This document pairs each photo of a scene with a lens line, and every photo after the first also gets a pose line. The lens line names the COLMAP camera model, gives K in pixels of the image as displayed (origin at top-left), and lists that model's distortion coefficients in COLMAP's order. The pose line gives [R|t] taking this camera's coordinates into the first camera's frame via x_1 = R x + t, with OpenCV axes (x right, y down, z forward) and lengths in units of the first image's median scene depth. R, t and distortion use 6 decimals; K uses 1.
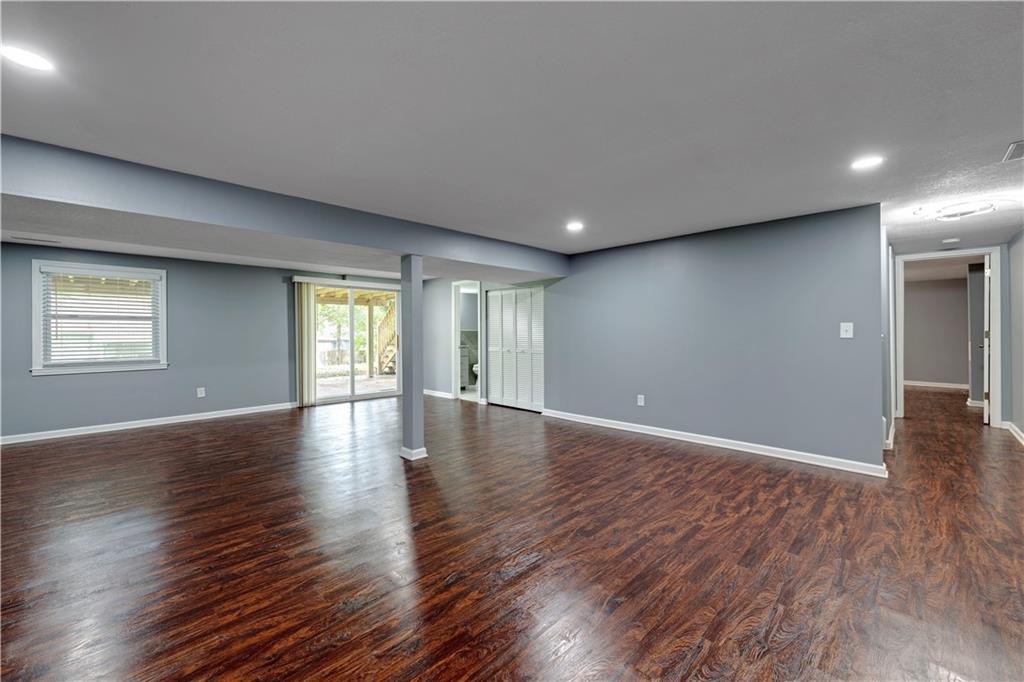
lens RADIAL K [[402.7, 0, 507.7], [0, 402.7, 338.1], [0, 0, 1]] dist [-0.000235, -0.000102]
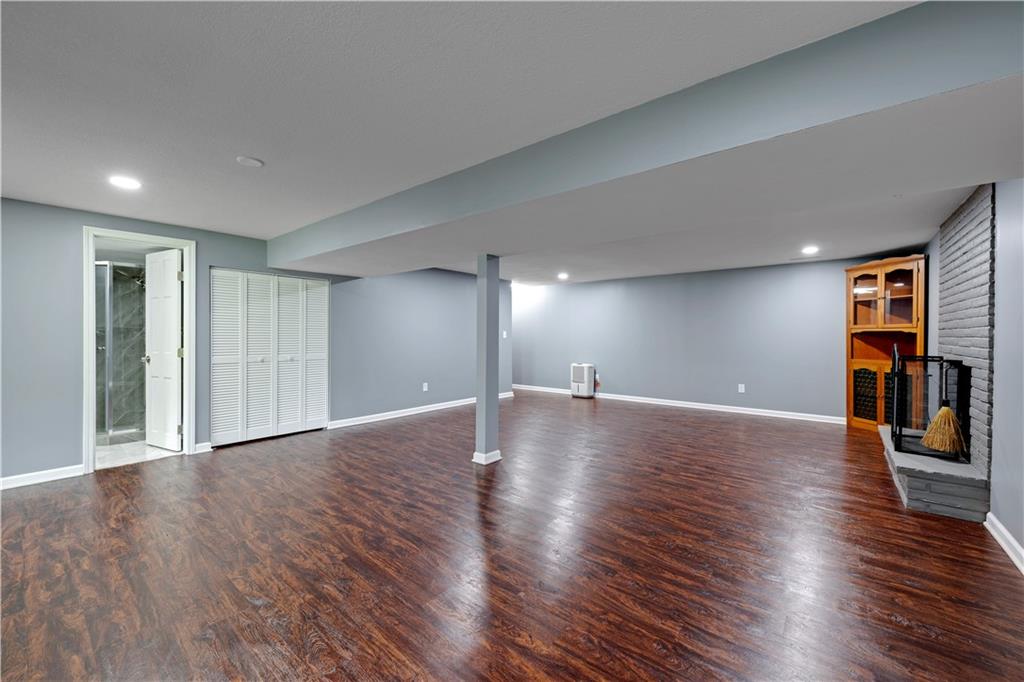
lens RADIAL K [[402.7, 0, 507.7], [0, 402.7, 338.1], [0, 0, 1]] dist [-0.000235, -0.000102]
pose [[-0.088961, 0.001383, 0.996034, -0.819812], [0.014541, 0.999894, -0.000089, -0.000188], [-0.995929, 0.014475, -0.088972, 0.697158]]
